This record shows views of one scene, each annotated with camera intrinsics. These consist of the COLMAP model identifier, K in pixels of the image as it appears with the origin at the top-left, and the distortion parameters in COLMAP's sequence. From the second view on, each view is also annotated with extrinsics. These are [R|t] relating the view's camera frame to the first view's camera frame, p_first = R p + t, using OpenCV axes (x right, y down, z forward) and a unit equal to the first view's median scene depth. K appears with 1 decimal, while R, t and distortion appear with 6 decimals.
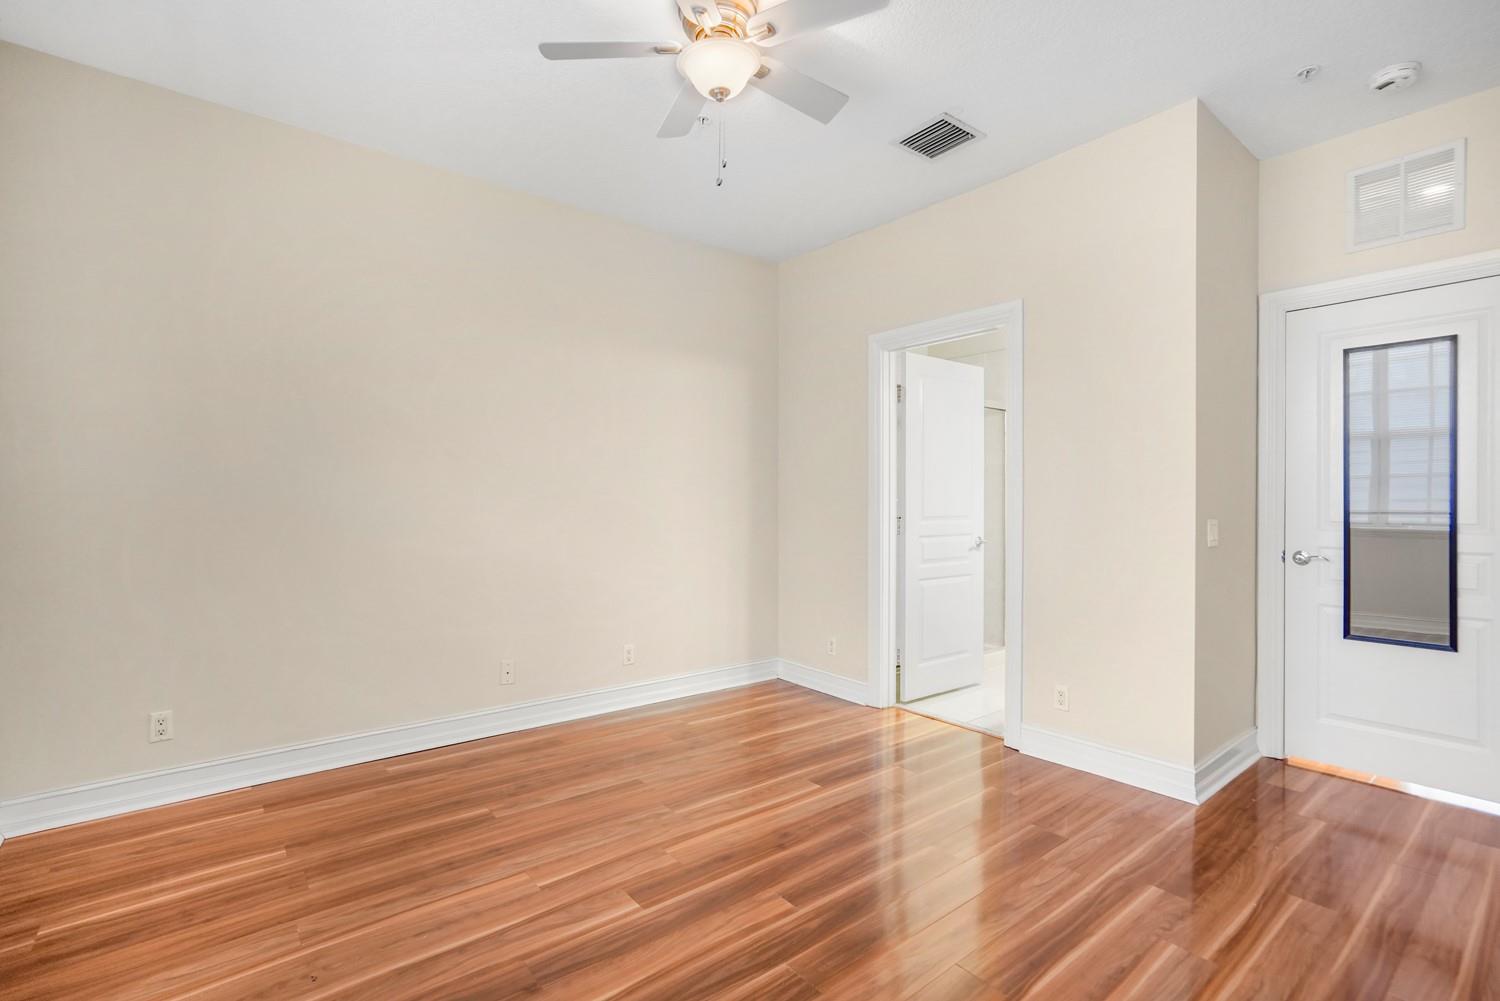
lens RADIAL K [[705.1, 0, 748.0], [0, 705.1, 497.7], [0, 0, 1]] dist [-0.020951, 0.003188]
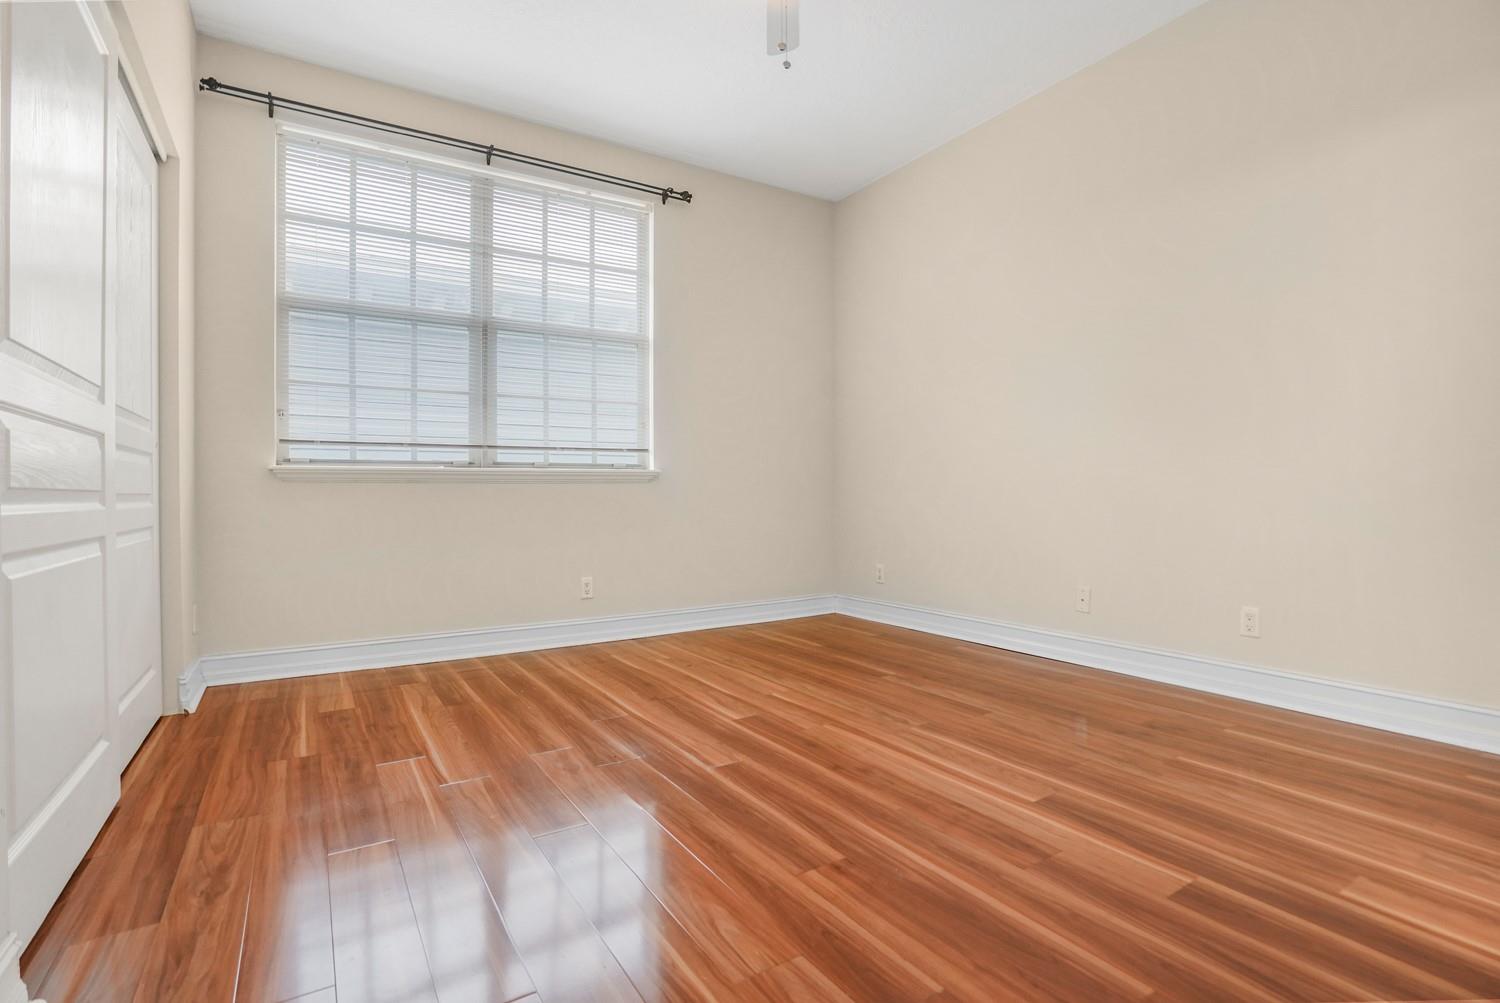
lens RADIAL K [[705.1, 0, 742.0], [0, 705.1, 496.1], [0, 0, 1]] dist [-0.020951, 0.003188]
pose [[-0.113974, 0.002603, -0.993480, 0.822438], [0.007532, 0.999970, 0.001756, 0.144968], [0.993455, -0.007282, -0.113991, 0.884116]]
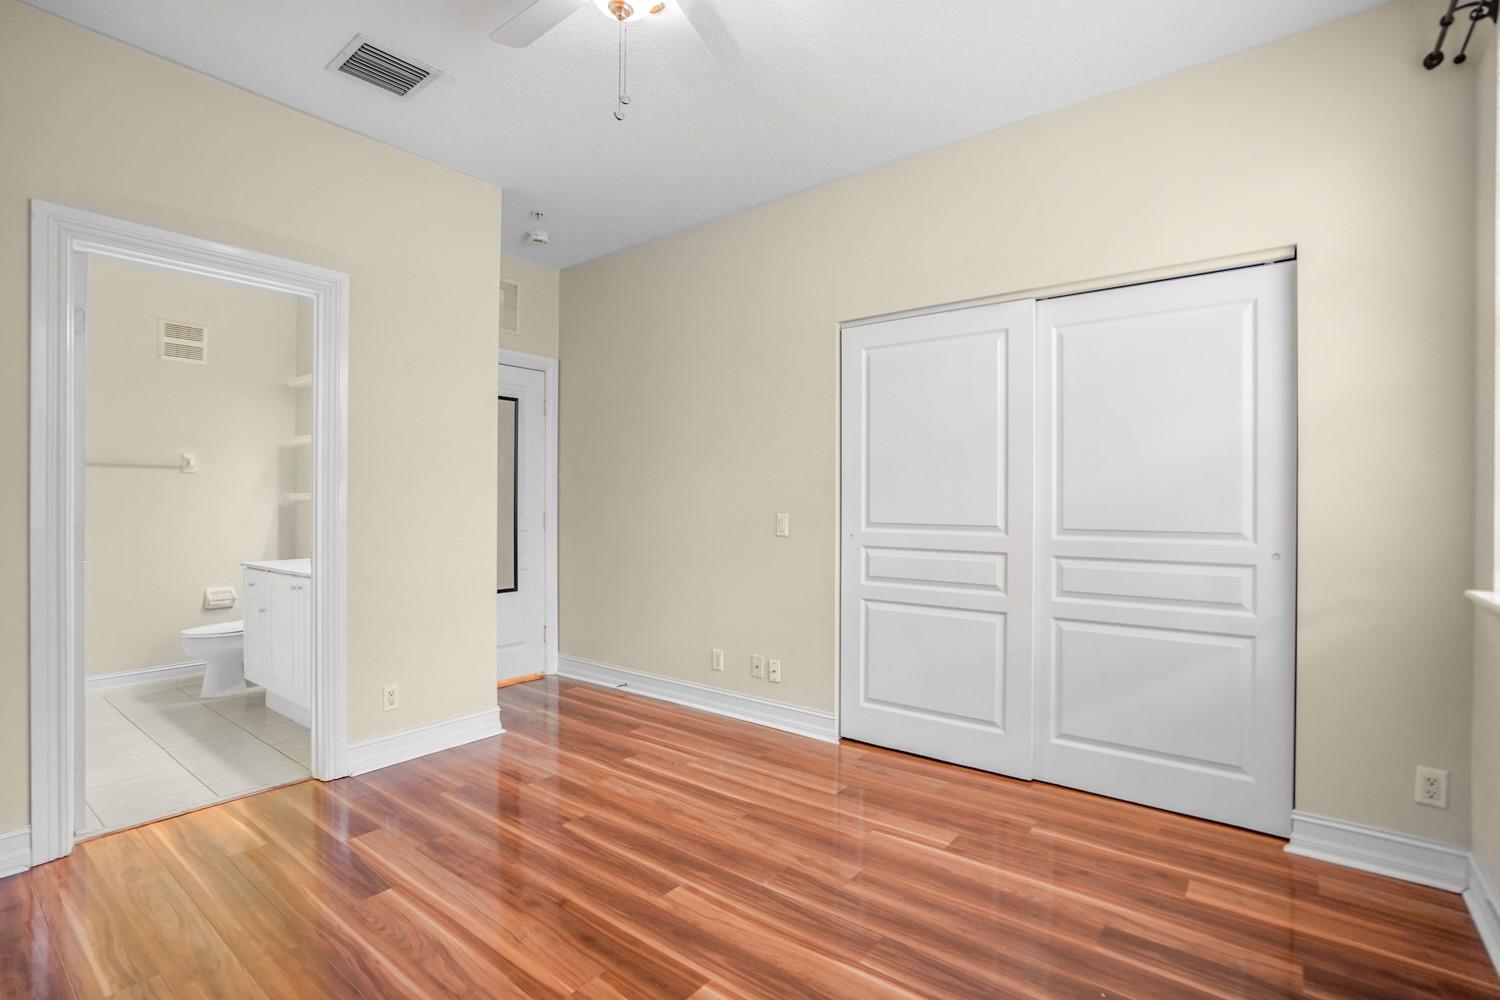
lens RADIAL K [[705.1, 0, 748.9], [0, 705.1, 505.6], [0, 0, 1]] dist [-0.020951, 0.003188]
pose [[-0.234962, -0.009774, 0.971955, -0.746801], [-0.006617, 0.999942, 0.008455, 0.002023], [-0.971982, -0.004445, -0.235013, 0.878884]]
